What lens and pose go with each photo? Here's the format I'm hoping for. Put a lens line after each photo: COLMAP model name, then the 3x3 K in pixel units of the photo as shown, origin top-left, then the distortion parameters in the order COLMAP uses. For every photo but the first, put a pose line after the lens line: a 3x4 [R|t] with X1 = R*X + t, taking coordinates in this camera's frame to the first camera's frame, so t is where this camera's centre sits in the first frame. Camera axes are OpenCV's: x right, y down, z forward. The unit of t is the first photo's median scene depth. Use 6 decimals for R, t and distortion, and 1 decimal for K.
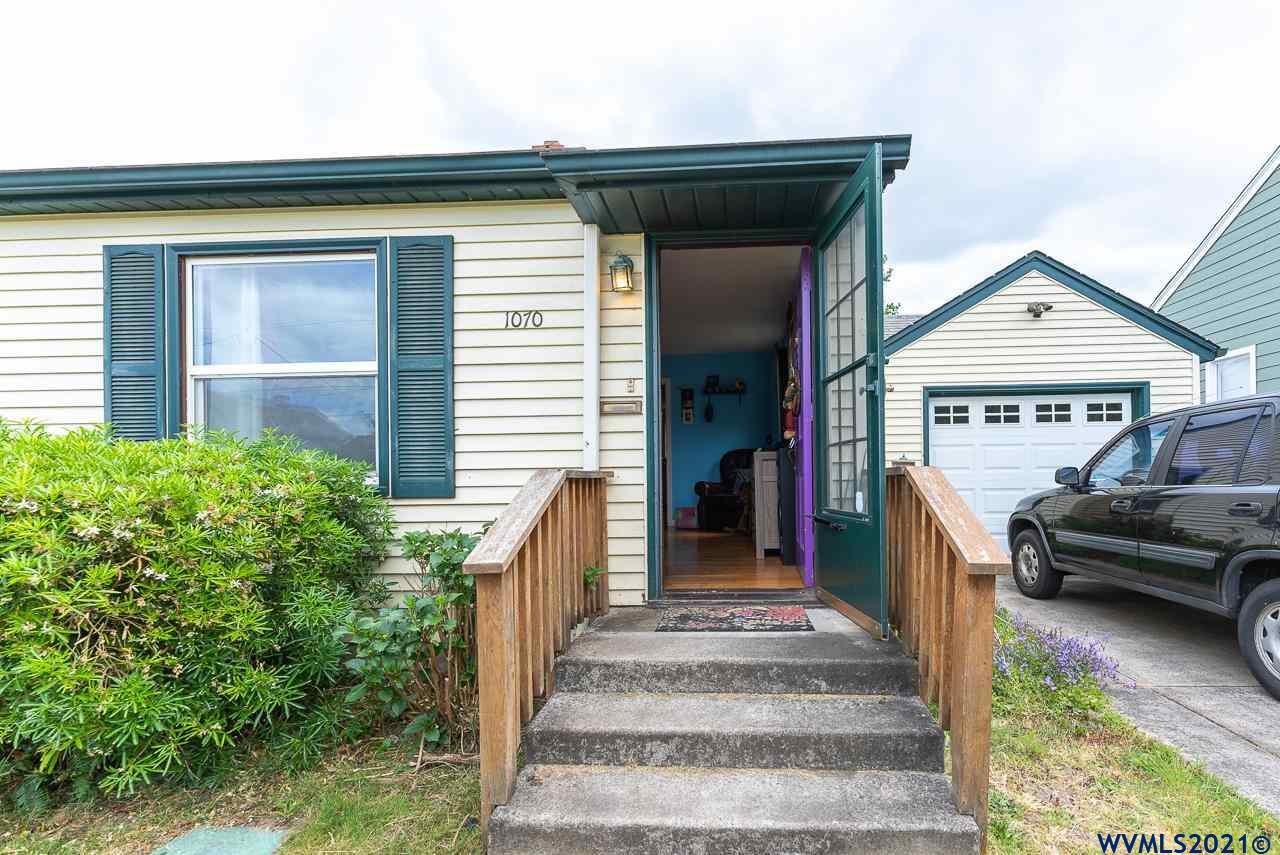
lens RADIAL K [[502.9, 0, 642.0], [0, 502.9, 437.4], [0, 0, 1]] dist [-0.001333, -0.000251]
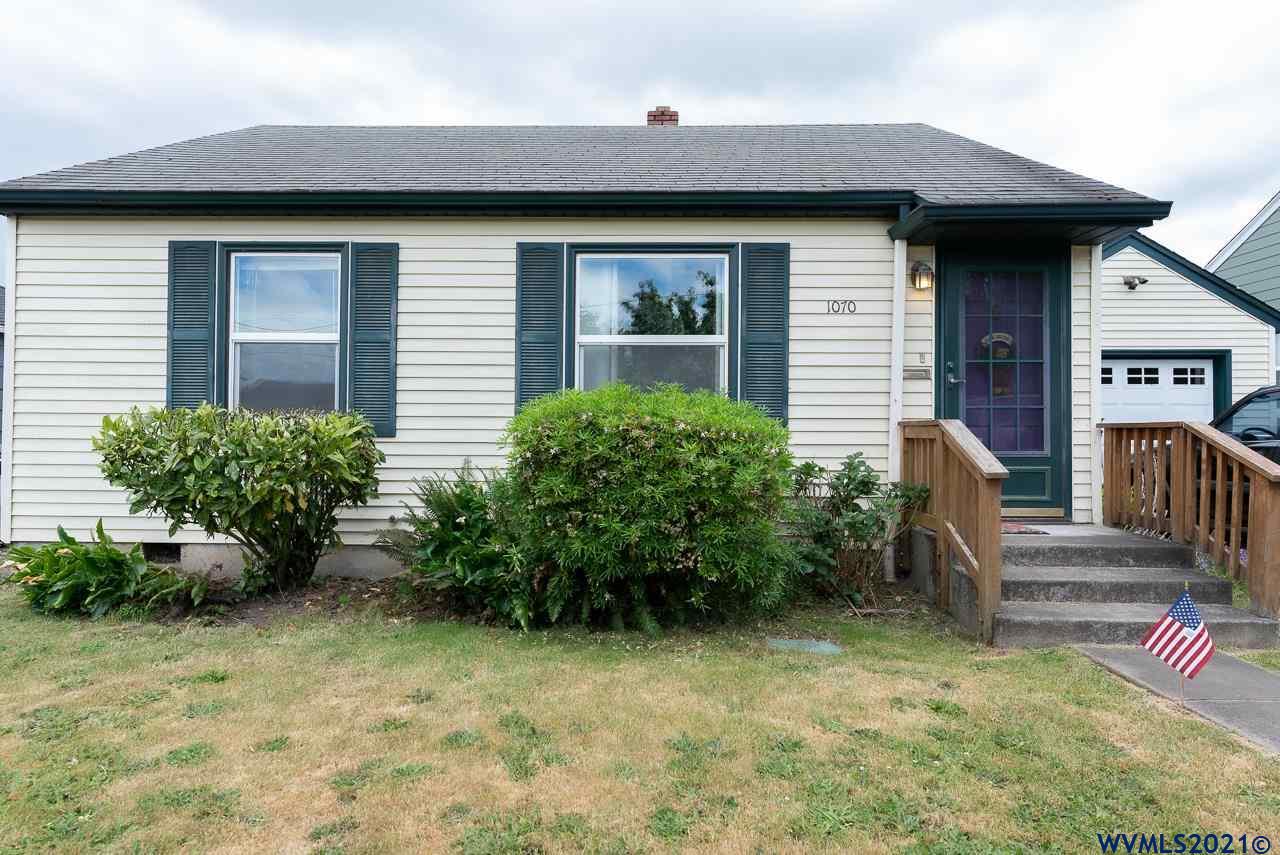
lens RADIAL K [[546.3, 0, 636.1], [0, 546.3, 380.6], [0, 0, 1]] dist [-0.002432, 0.000450]
pose [[0.999629, 0.020089, 0.018390, -0.798645], [-0.019925, 0.999760, -0.009057, -0.014404], [-0.018568, 0.008687, 0.999790, -0.437782]]
